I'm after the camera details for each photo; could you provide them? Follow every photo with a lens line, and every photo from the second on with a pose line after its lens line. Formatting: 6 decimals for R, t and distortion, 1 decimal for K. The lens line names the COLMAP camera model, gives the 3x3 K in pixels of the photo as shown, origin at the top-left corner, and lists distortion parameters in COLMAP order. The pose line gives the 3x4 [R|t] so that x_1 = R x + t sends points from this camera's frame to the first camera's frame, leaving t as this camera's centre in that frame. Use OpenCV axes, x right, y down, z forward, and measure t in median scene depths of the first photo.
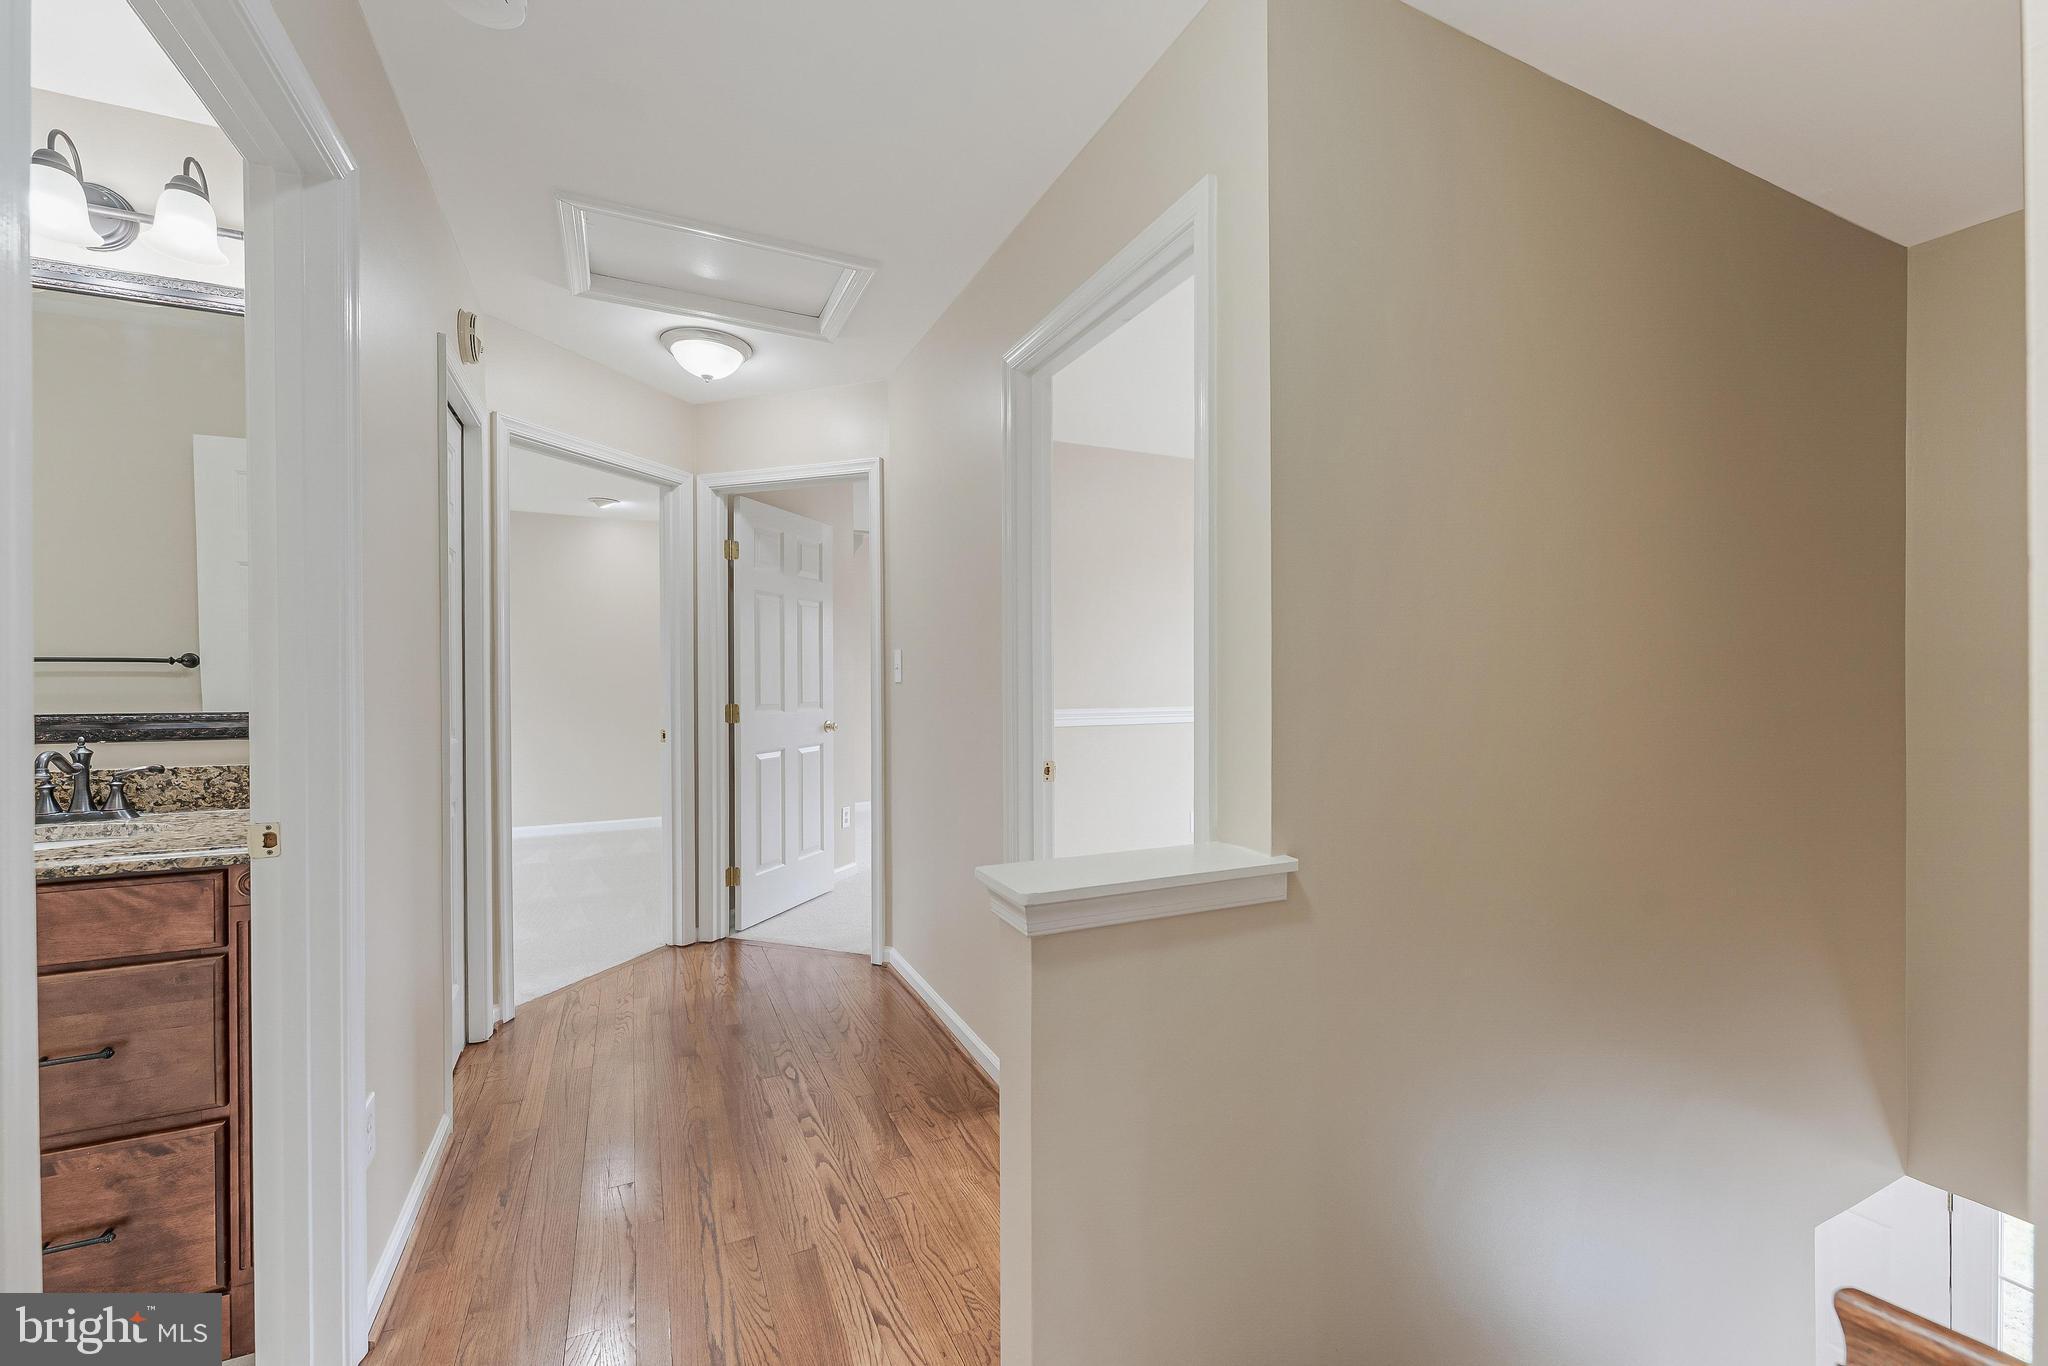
lens RADIAL K [[822.5, 0, 1015.5], [0, 822.5, 677.1], [0, 0, 1]] dist [0.001382, 0.000401]
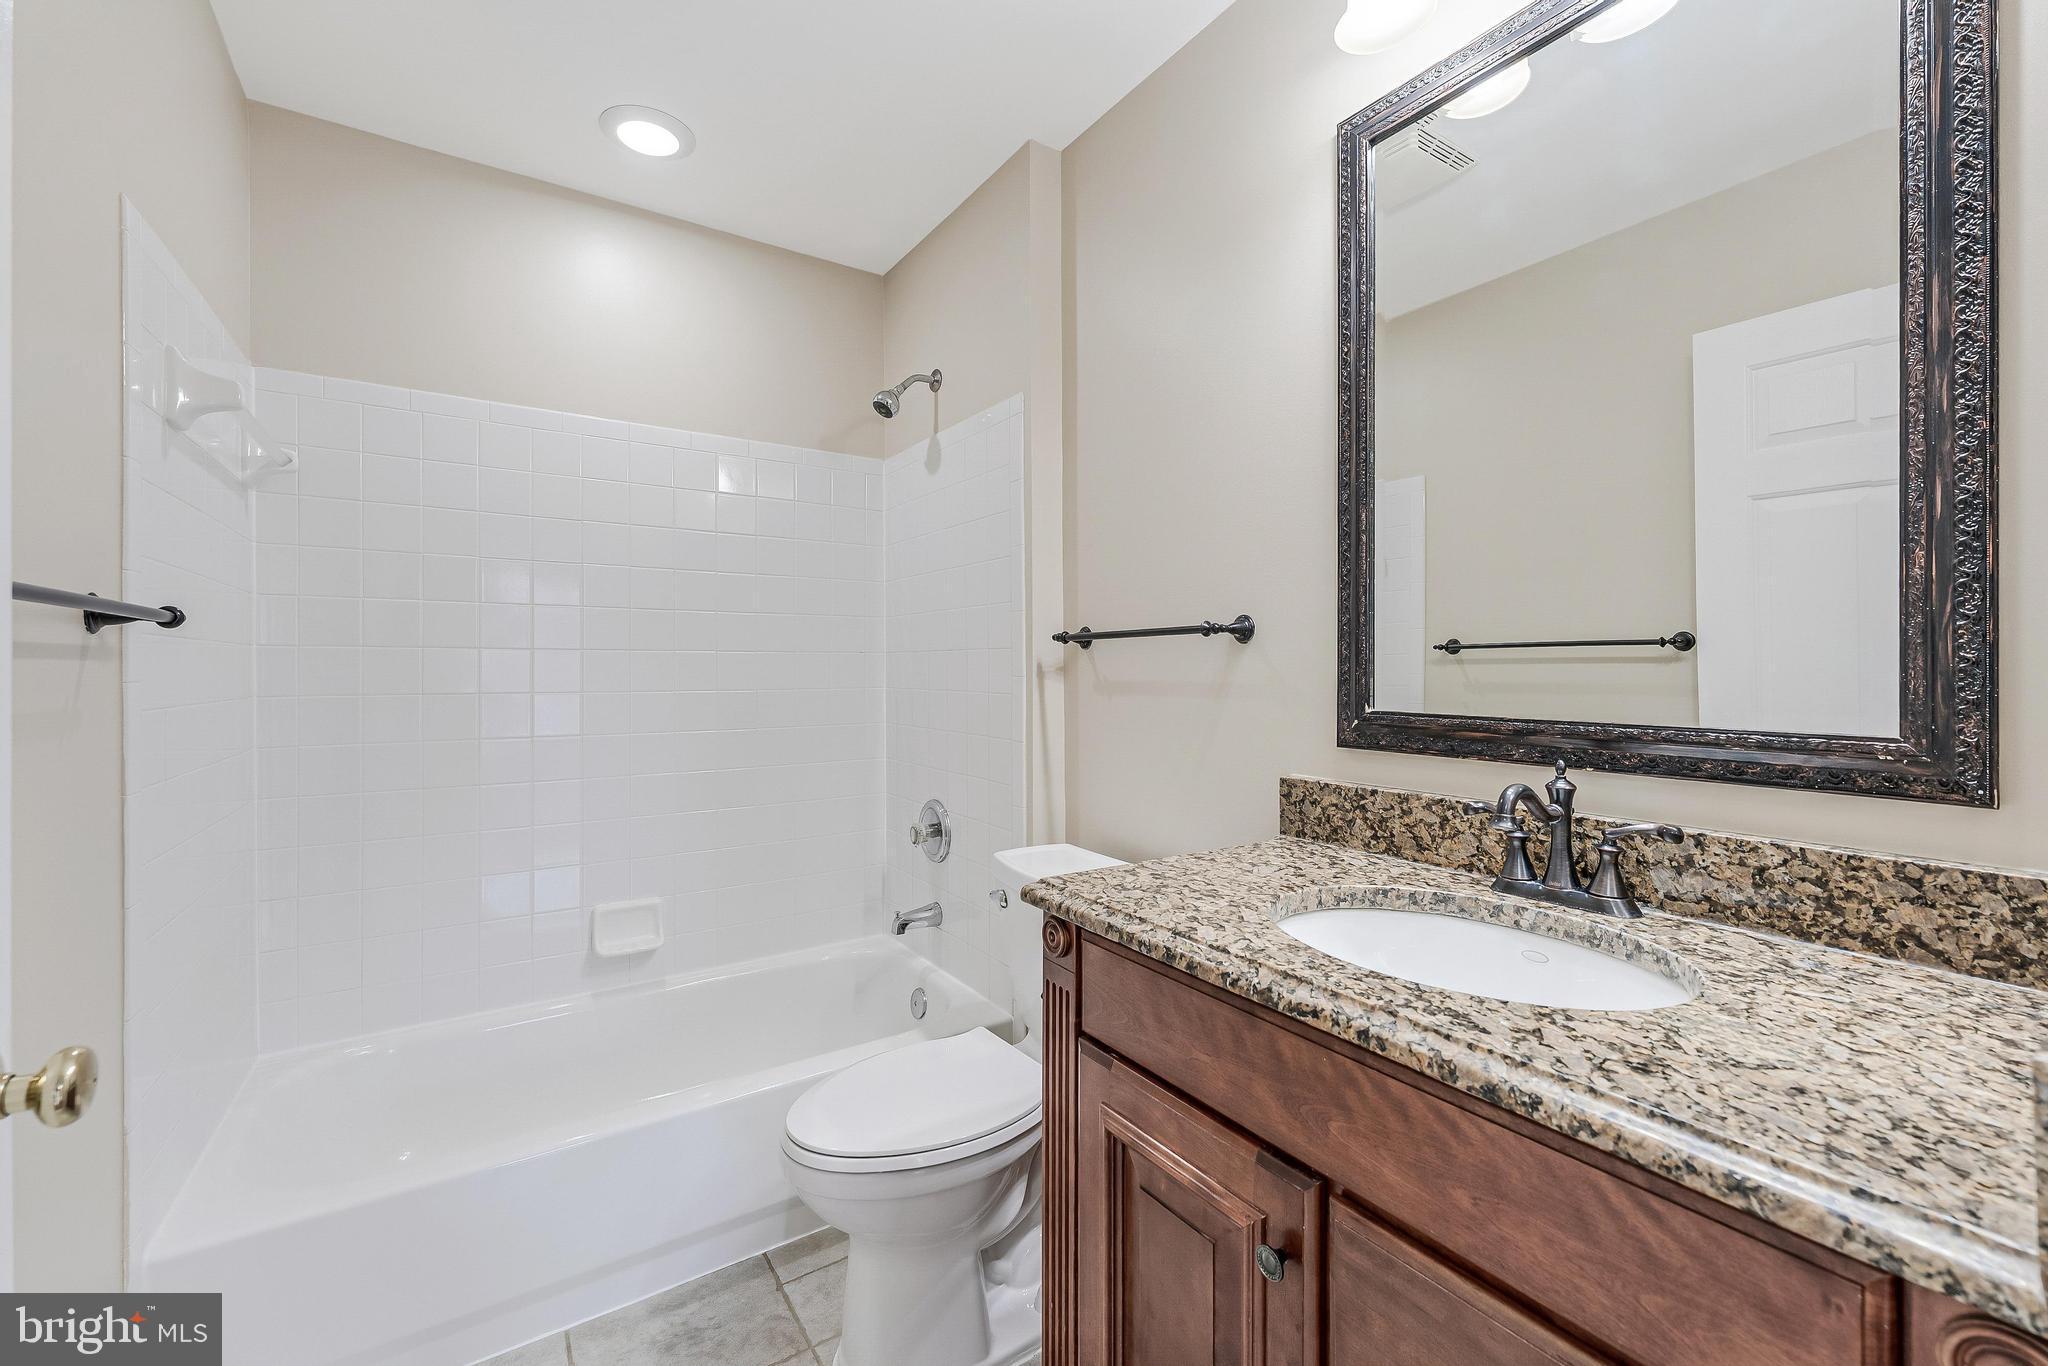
lens RADIAL K [[840.7, 0, 1034.6], [0, 840.7, 671.9], [0, 0, 1]] dist [-0.001149, -0.000338]
pose [[0.149123, 0.008291, -0.988784, -0.577284], [-0.001714, 0.999966, 0.008126, 0.004566], [0.988817, 0.000483, 0.149132, 0.521878]]
